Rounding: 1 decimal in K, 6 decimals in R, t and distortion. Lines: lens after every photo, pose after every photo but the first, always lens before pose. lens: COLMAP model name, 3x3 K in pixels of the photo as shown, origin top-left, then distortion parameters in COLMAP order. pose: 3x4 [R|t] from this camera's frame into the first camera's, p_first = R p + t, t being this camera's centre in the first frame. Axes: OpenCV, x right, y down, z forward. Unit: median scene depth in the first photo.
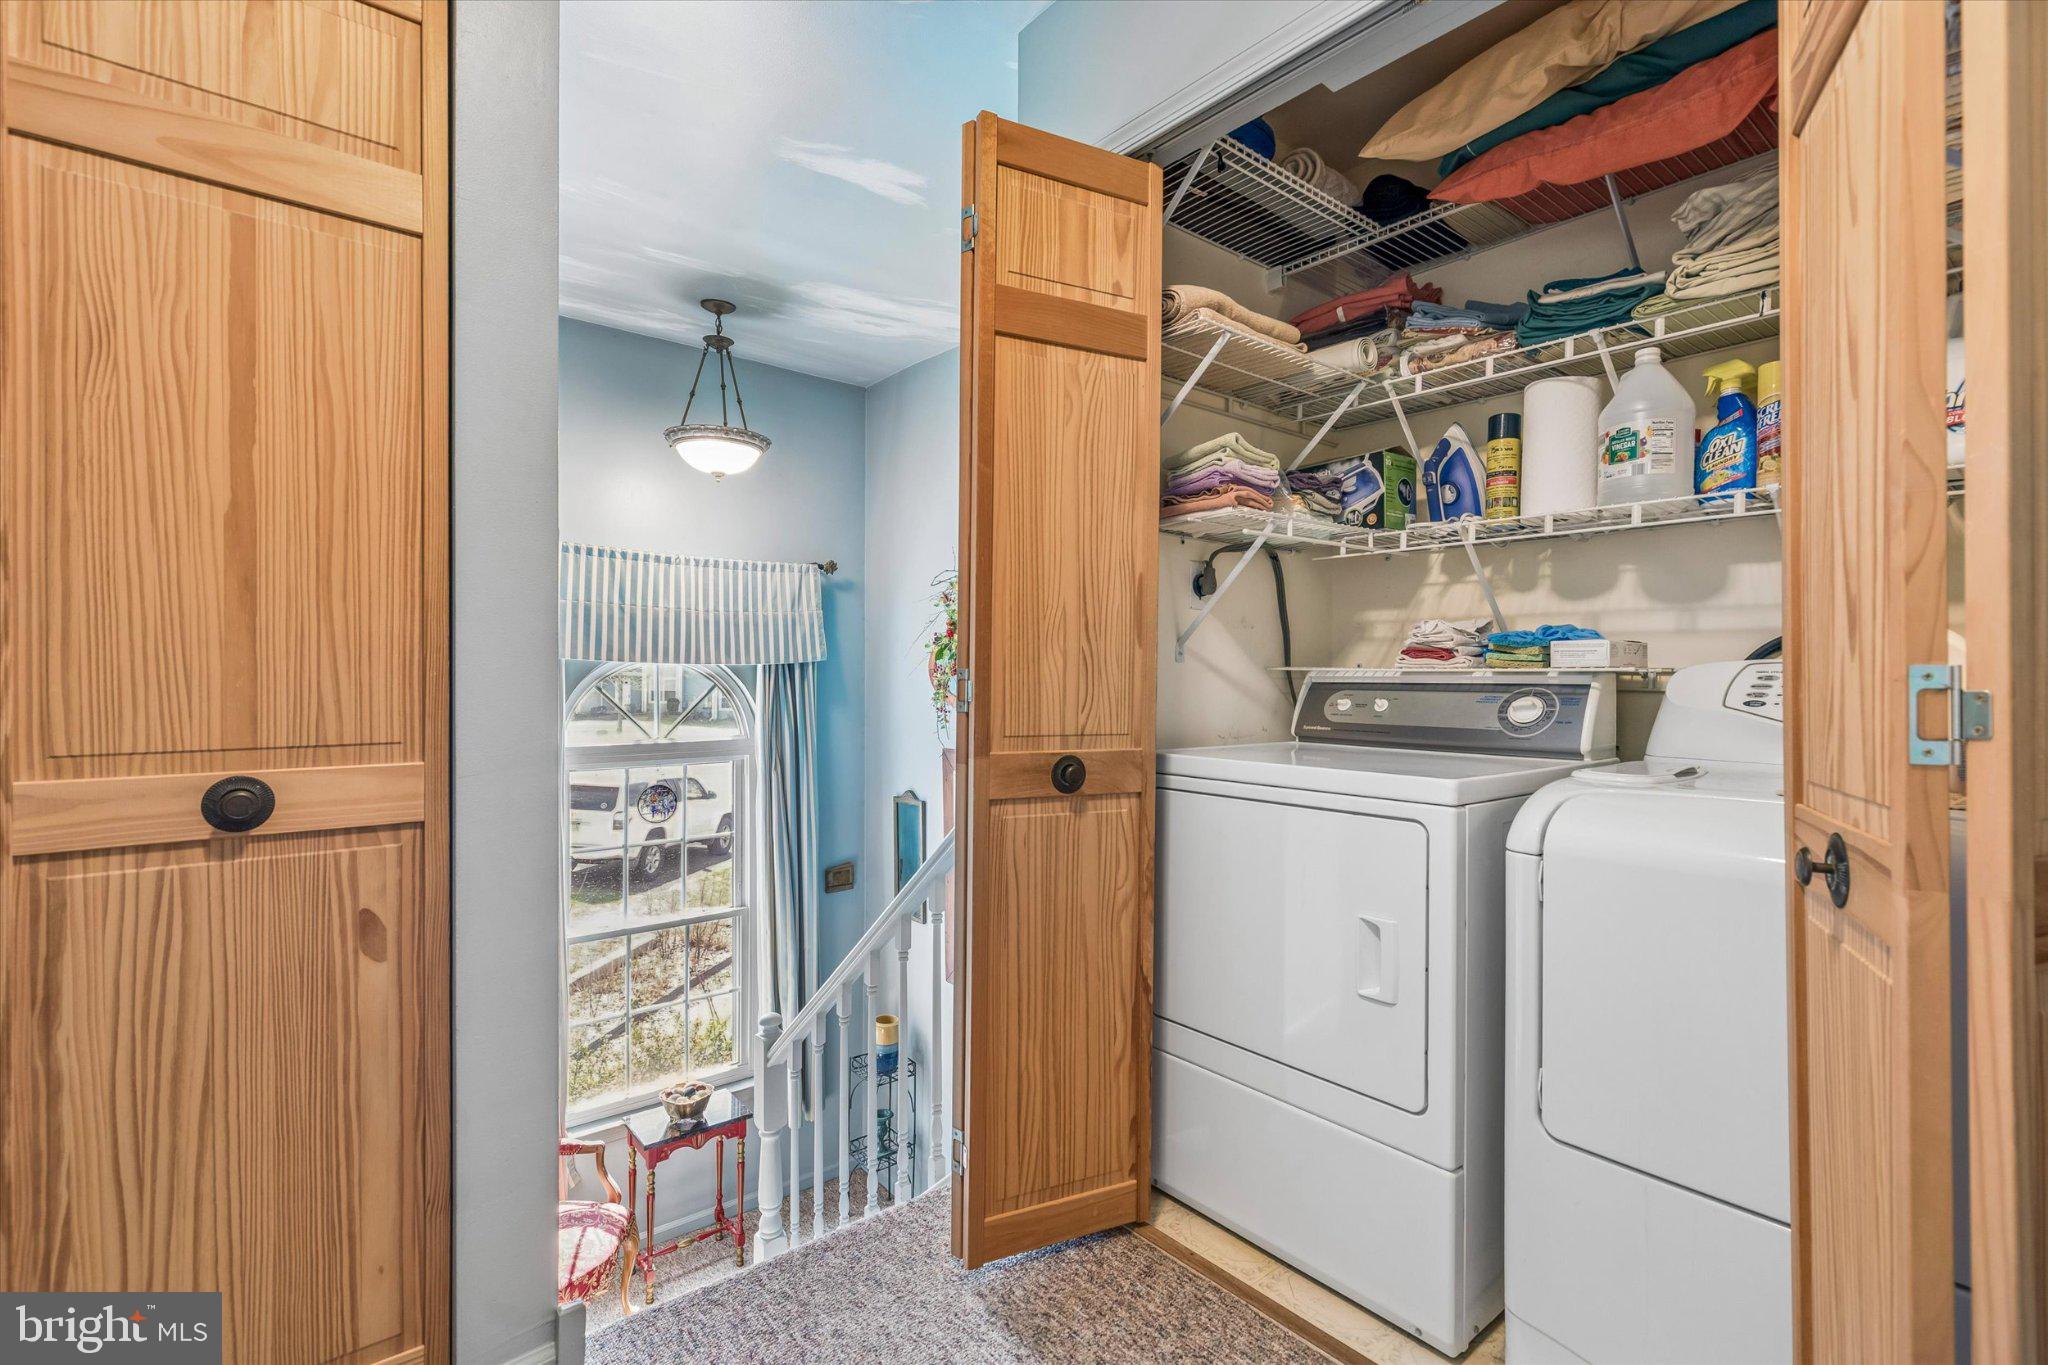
lens RADIAL K [[937.1, 0, 1031.3], [0, 937.1, 676.3], [0, 0, 1]] dist [0.000233, -0.000019]
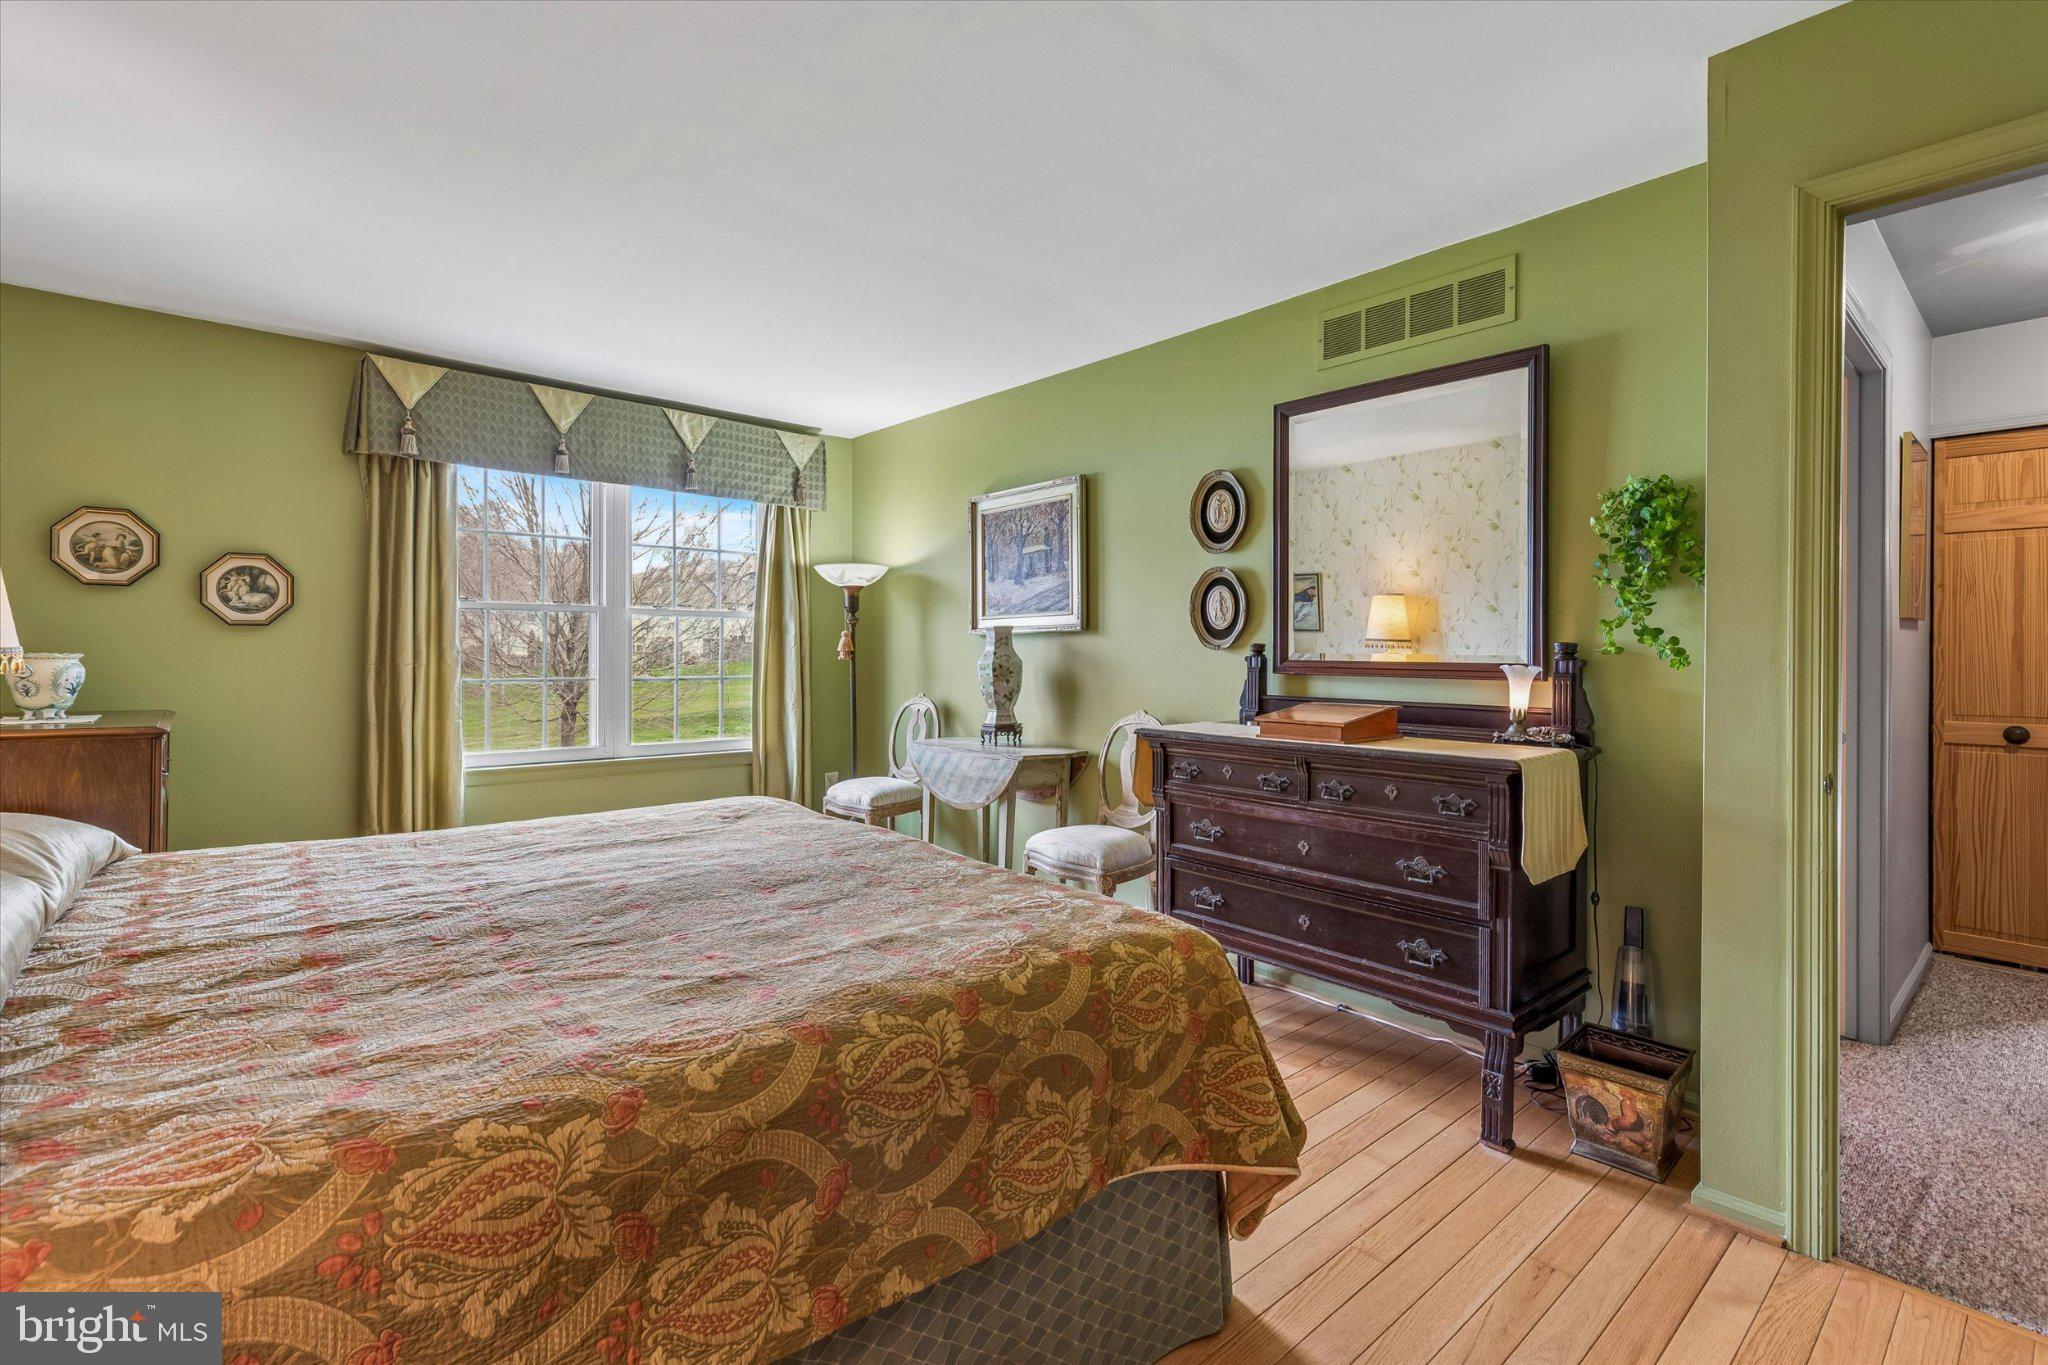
lens RADIAL K [[937.1, 0, 1030.6], [0, 937.1, 668.3], [0, 0, 1]] dist [0.000233, -0.000019]
pose [[0.042296, 0.001841, -0.999103, 2.040894], [-0.006923, 0.999975, 0.001549, -0.059668], [0.999081, 0.006851, 0.042307, -2.306344]]
